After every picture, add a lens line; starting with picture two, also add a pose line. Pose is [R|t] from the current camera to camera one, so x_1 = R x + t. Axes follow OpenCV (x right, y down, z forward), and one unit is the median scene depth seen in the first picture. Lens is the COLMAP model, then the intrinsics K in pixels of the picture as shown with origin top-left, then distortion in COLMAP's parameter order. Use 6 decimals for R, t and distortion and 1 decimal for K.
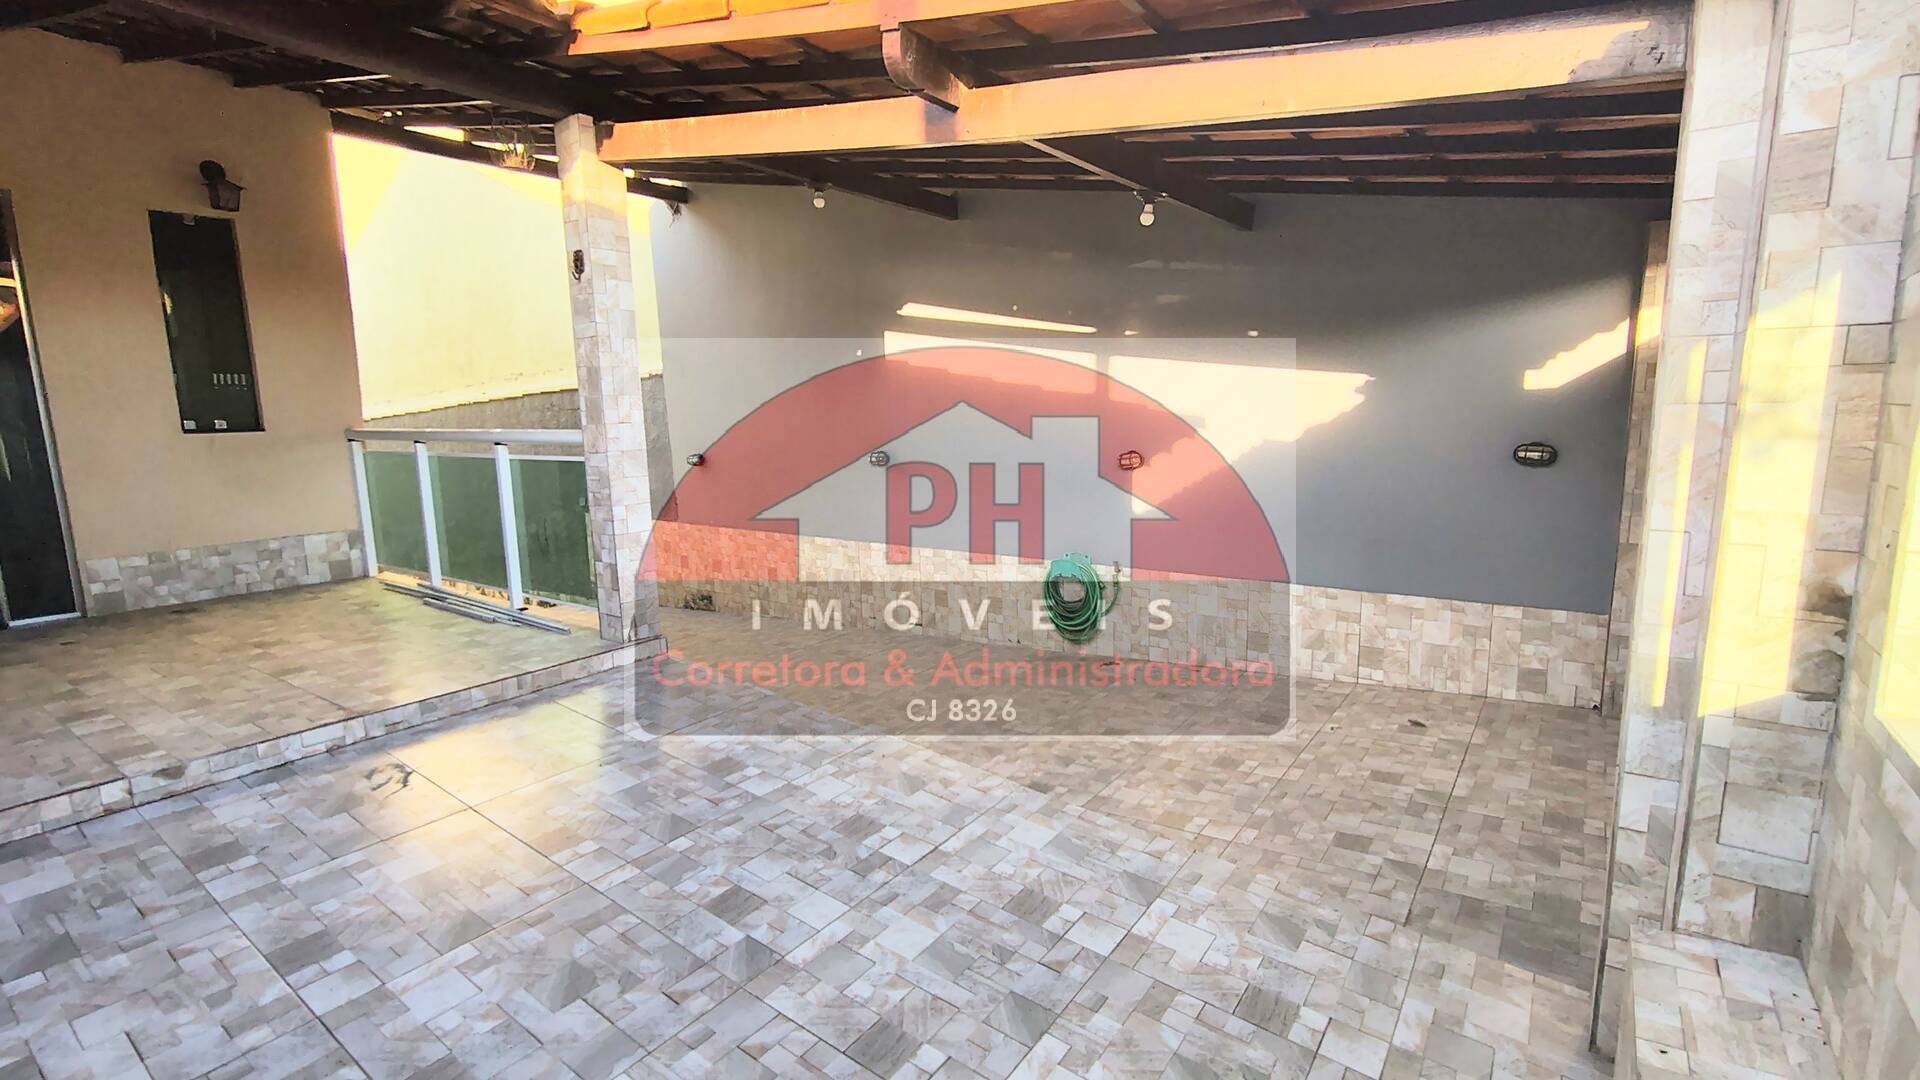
lens RADIAL K [[880.3, 0, 952.9], [0, 880.3, 552.7], [0, 0, 1]] dist [-0.011860, 0.005211]
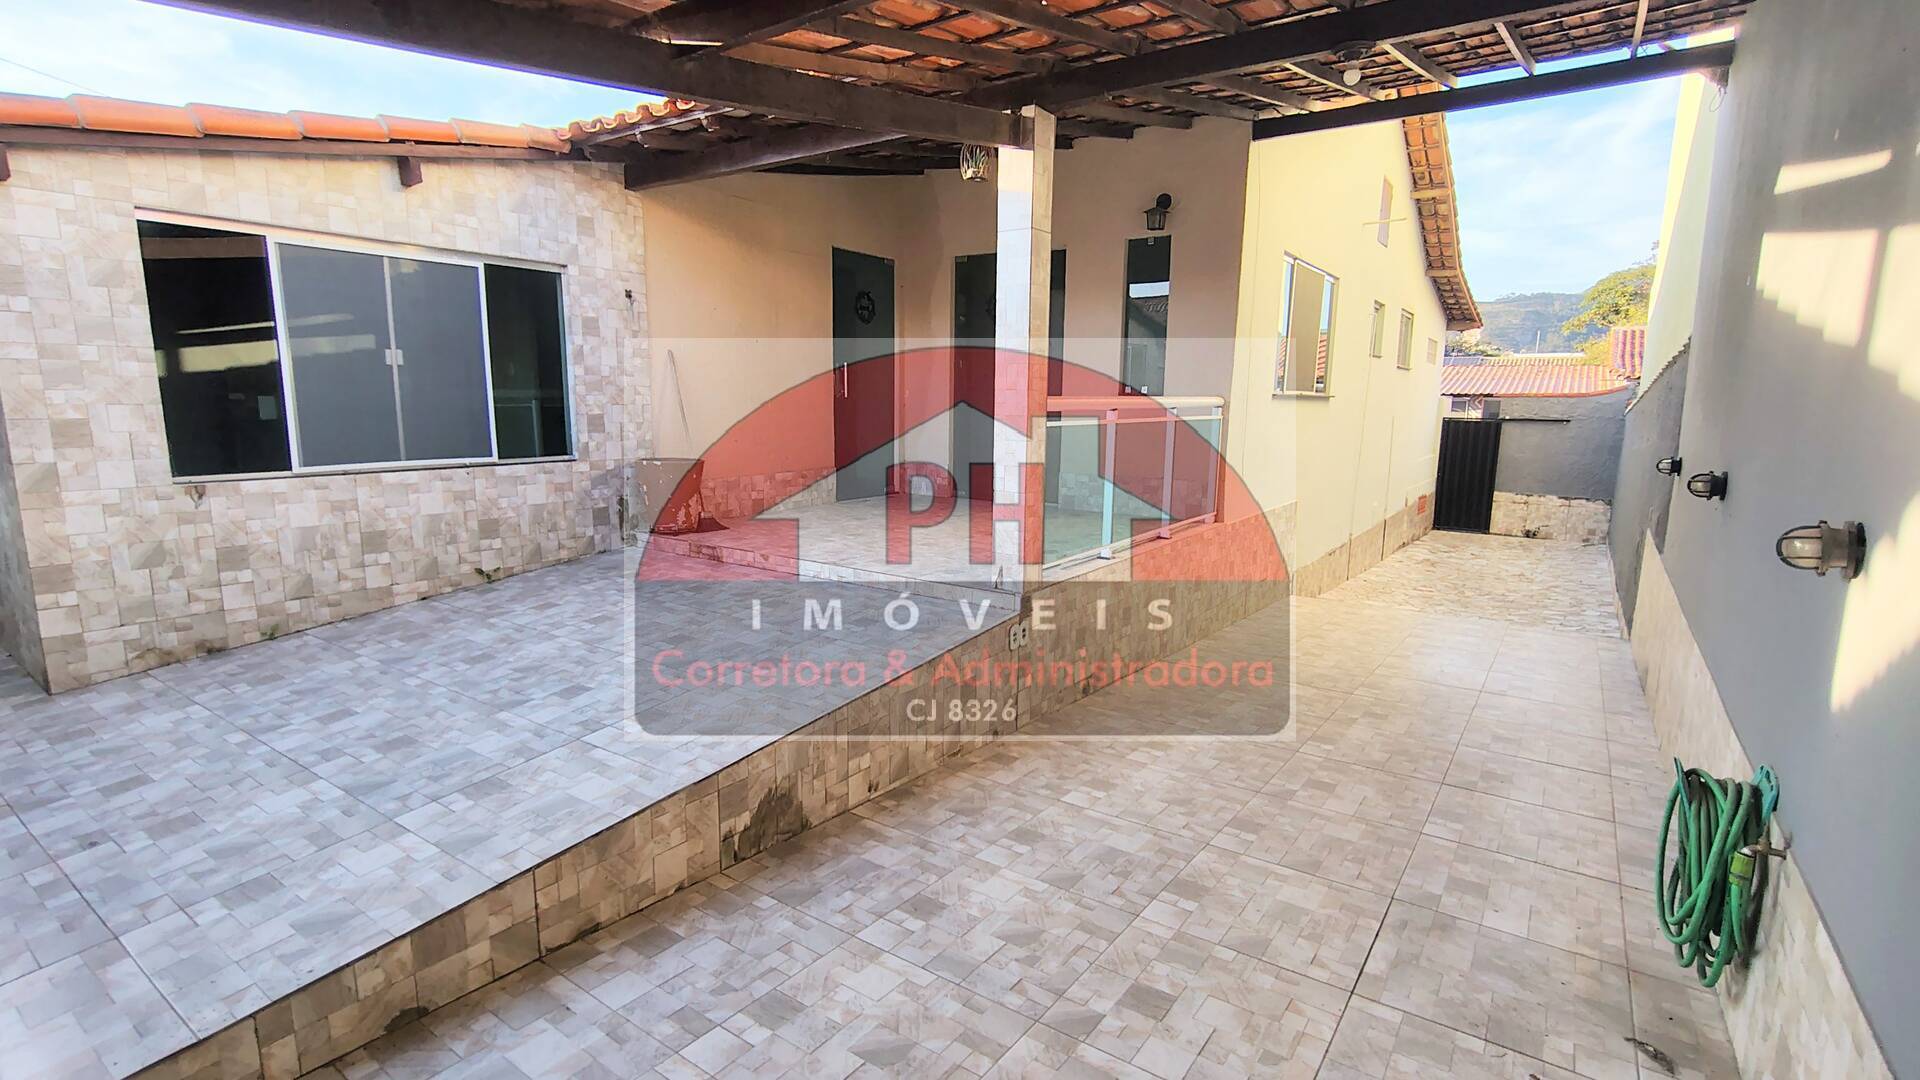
lens RADIAL K [[880.3, 0, 964.2], [0, 880.3, 546.5], [0, 0, 1]] dist [-0.011860, 0.005211]
pose [[0.010099, 0.189898, -0.981752, 0.714293], [-0.177414, 0.966566, 0.185135, -0.148147], [0.984084, 0.172307, 0.043452, 0.911504]]
